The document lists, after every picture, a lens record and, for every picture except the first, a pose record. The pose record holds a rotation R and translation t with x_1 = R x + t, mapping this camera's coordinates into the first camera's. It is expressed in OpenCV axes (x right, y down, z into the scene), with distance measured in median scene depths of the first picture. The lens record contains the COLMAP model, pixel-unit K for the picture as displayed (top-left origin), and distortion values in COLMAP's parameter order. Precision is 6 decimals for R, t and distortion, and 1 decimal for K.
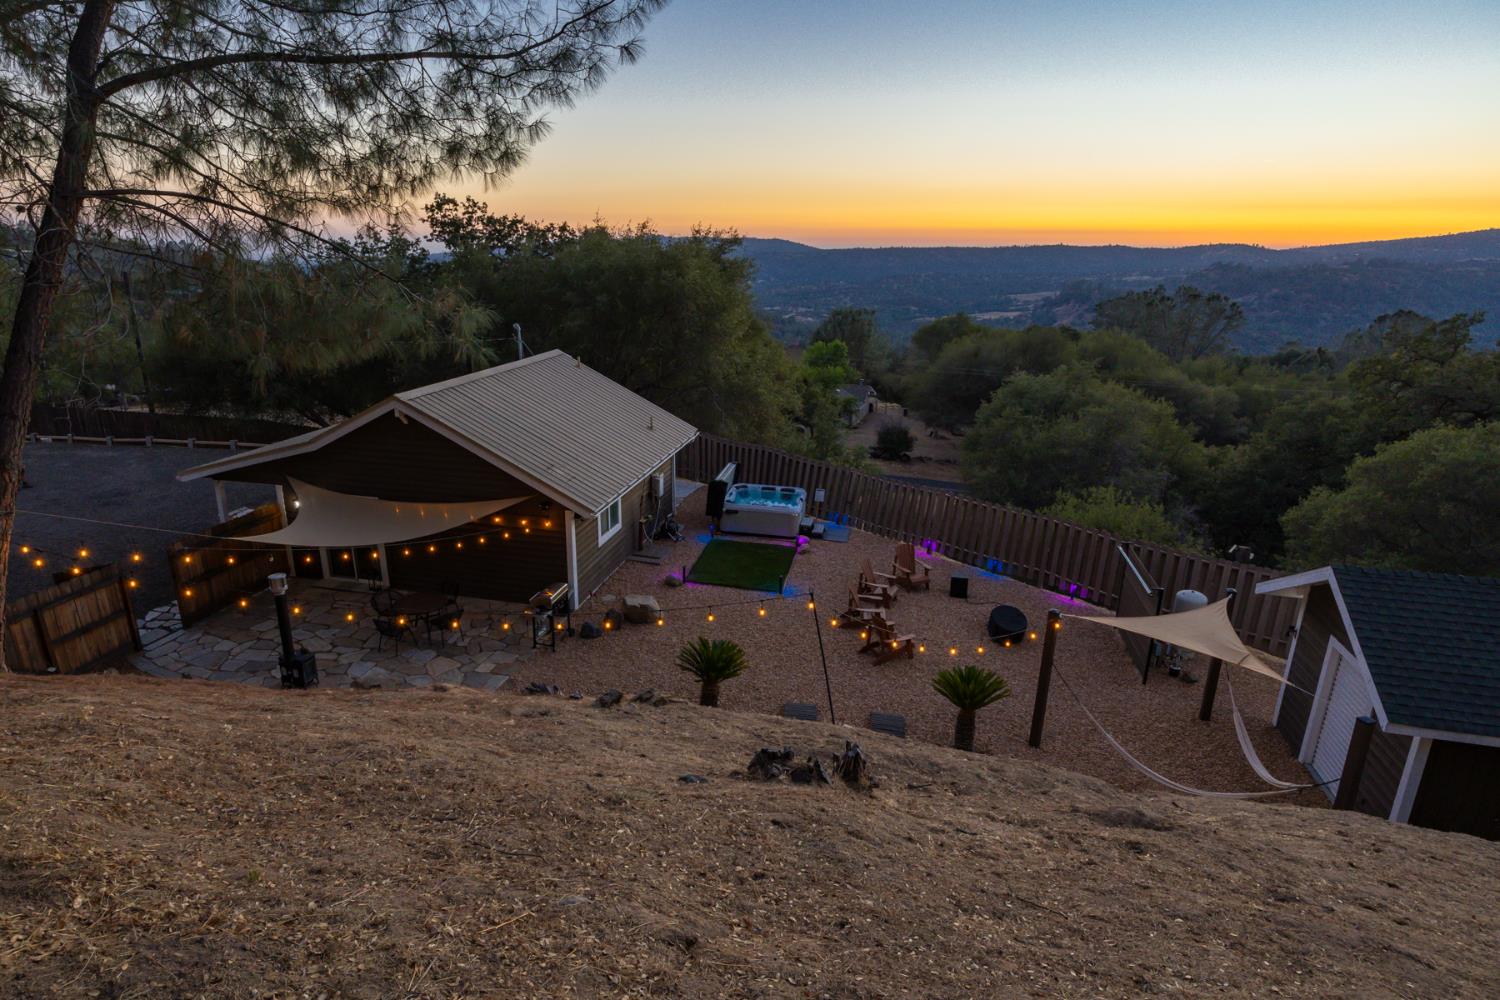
lens RADIAL K [[778.1, 0, 750.0], [0, 778.1, 500.0], [0, 0, 1]] dist [-0.005101, -0.000862]
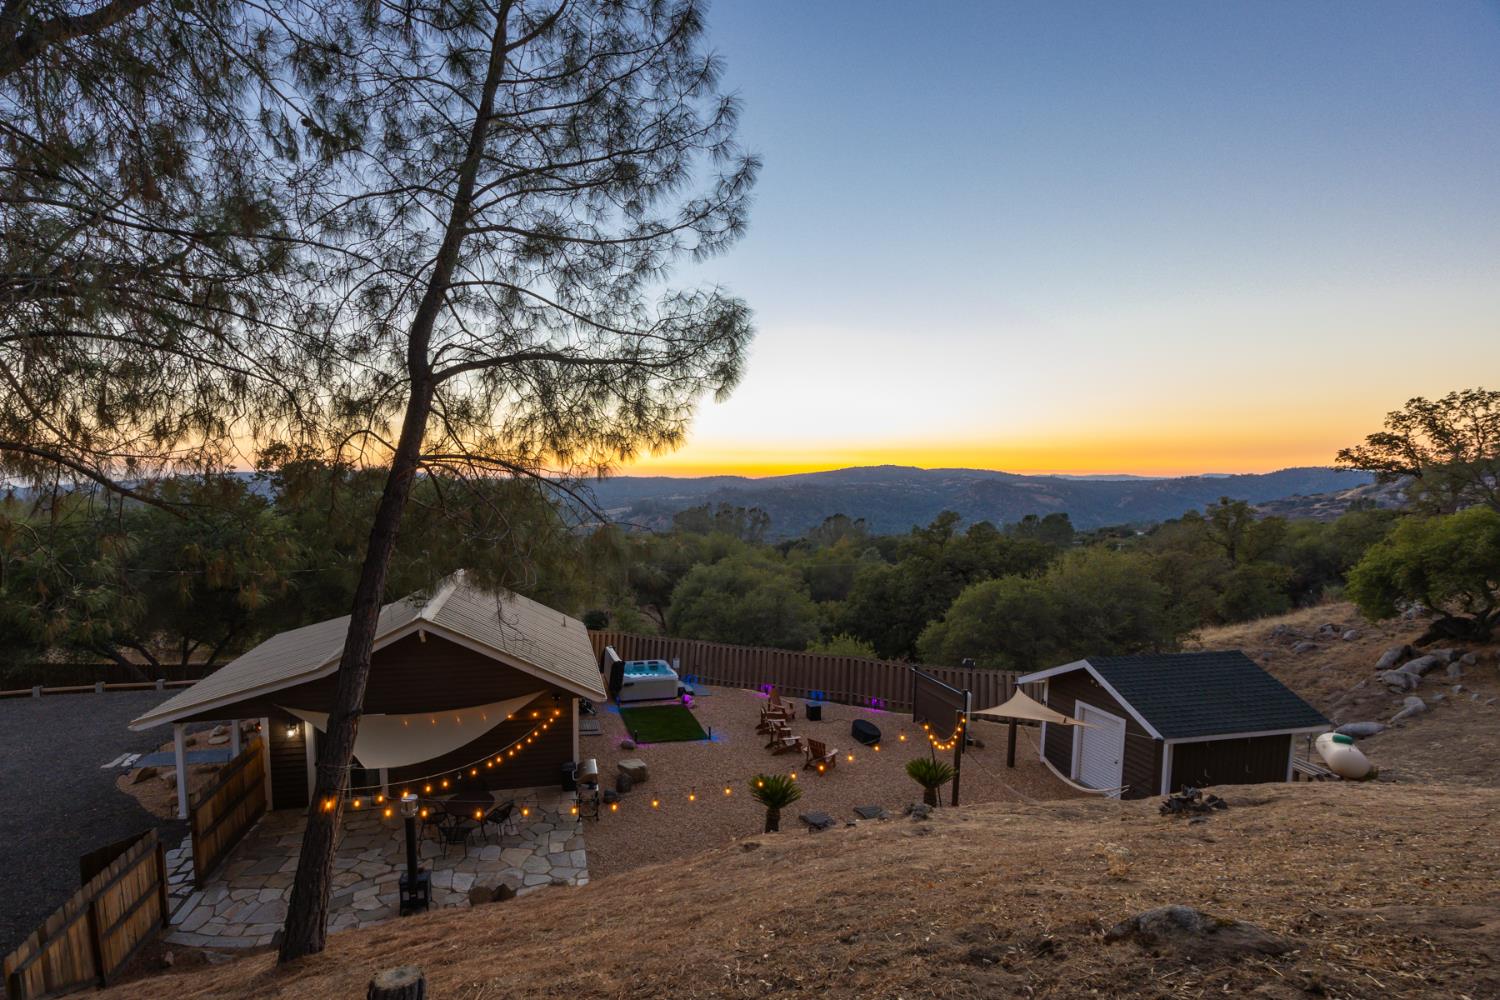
lens RADIAL K [[598.2, 0, 674.1], [0, 598.2, 558.0], [0, 0, 1]] dist [-0.004519, 0.000114]
pose [[0.908879, -0.055413, 0.413363, -0.416954], [0.128712, 0.980022, -0.151628, -0.035362], [-0.396702, 0.191016, 0.897853, 0.054462]]
